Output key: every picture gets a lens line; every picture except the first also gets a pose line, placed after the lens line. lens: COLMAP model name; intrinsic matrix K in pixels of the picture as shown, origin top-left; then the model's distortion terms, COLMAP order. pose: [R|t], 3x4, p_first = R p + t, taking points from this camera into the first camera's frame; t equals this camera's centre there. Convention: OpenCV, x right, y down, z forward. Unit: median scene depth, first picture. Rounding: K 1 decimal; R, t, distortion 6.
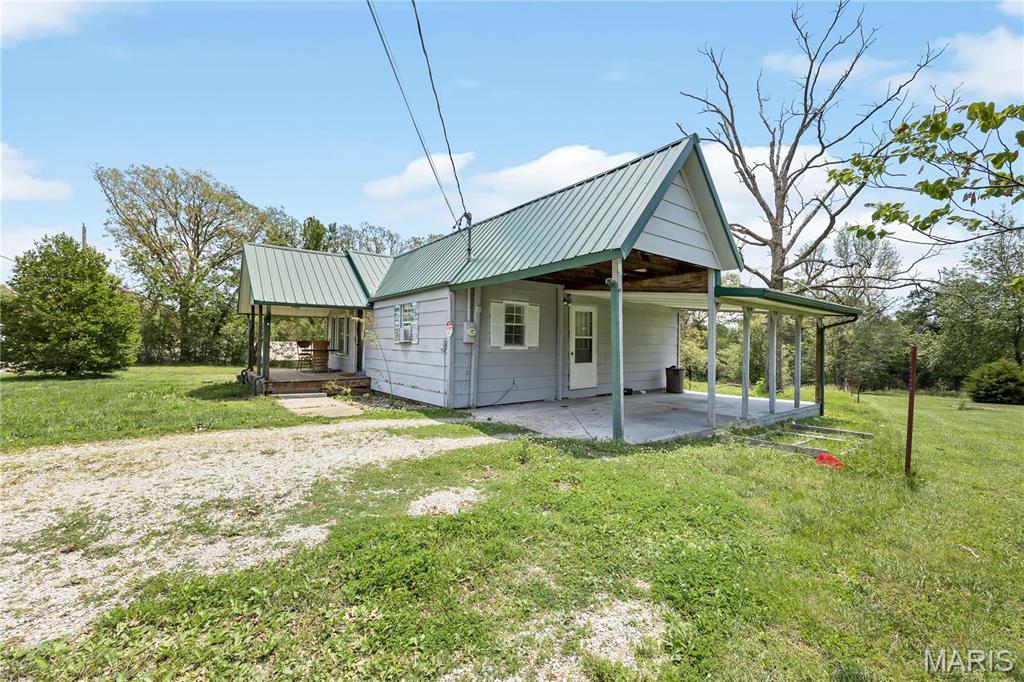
lens RADIAL K [[414.0, 0, 512.0], [0, 414.0, 341.0], [0, 0, 1]] dist [0.000354, 0.000051]
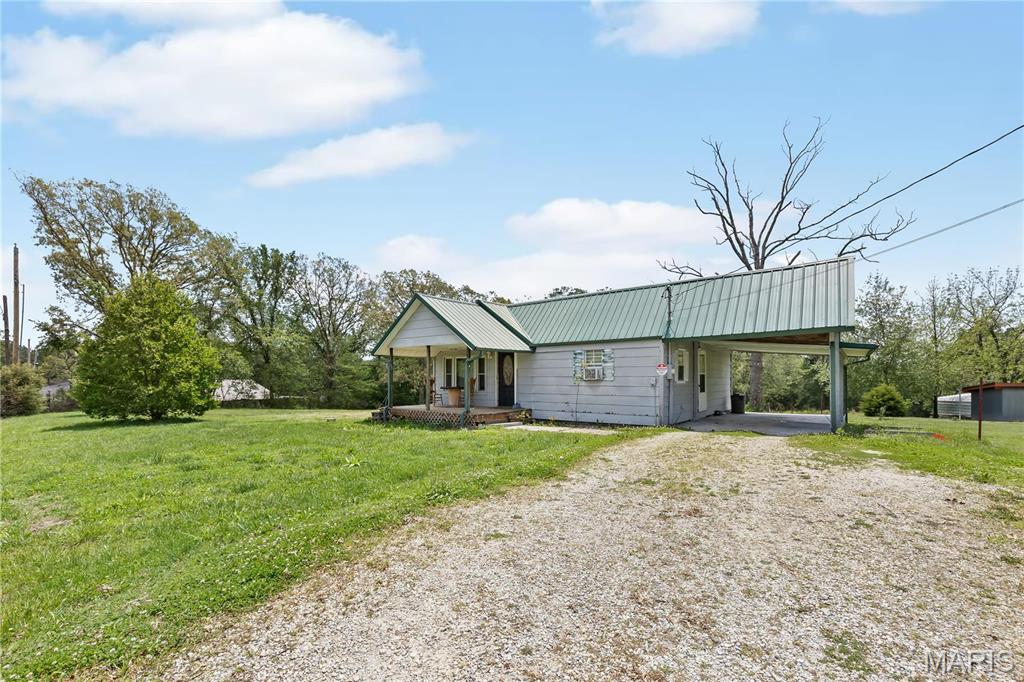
lens RADIAL K [[430.6, 0, 505.4], [0, 430.6, 373.5], [0, 0, 1]] dist [-0.000371, -0.000075]
pose [[0.975293, -0.013172, 0.220524, -0.551663], [0.013437, 0.999910, 0.000299, -0.013349], [-0.220508, 0.002671, 0.975382, -0.167103]]
